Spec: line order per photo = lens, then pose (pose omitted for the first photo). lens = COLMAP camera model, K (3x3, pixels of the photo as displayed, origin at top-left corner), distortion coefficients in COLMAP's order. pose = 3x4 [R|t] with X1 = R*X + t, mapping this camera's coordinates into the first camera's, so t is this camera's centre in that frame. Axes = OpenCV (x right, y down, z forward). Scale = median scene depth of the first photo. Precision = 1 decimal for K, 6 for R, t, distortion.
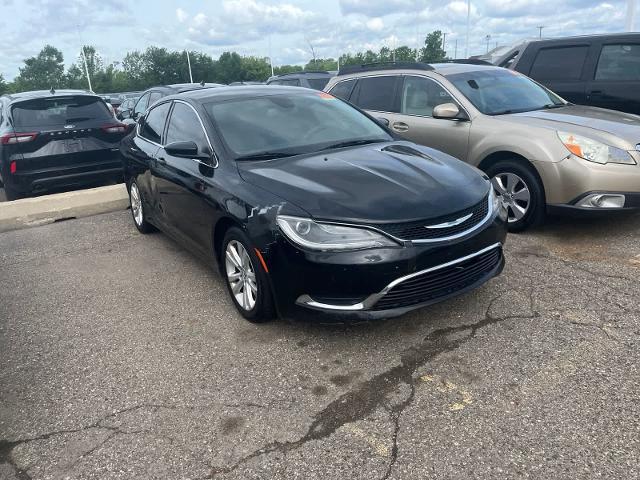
lens RADIAL K [[521.2, 0, 321.9], [0, 521.2, 245.4], [0, 0, 1]] dist [0.074652, -0.133118]
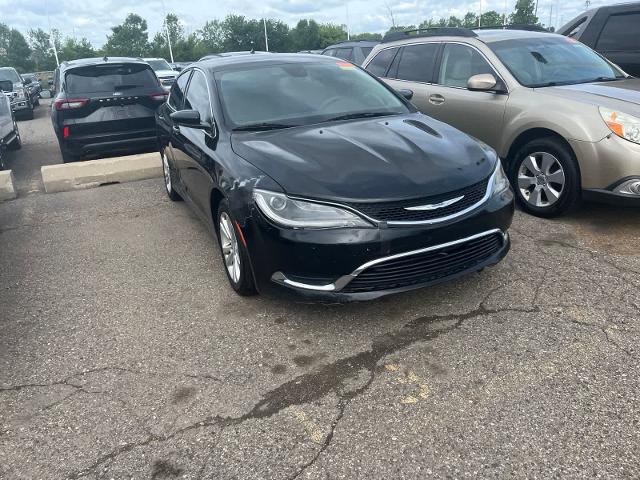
lens RADIAL K [[521.2, 0, 316.4], [0, 521.2, 250.1], [0, 0, 1]] dist [0.074652, -0.133118]
pose [[0.986860, 0.059536, -0.150207, 0.155856], [-0.050271, 0.996635, 0.064742, -0.010969], [0.153556, -0.056340, 0.986532, 0.039717]]
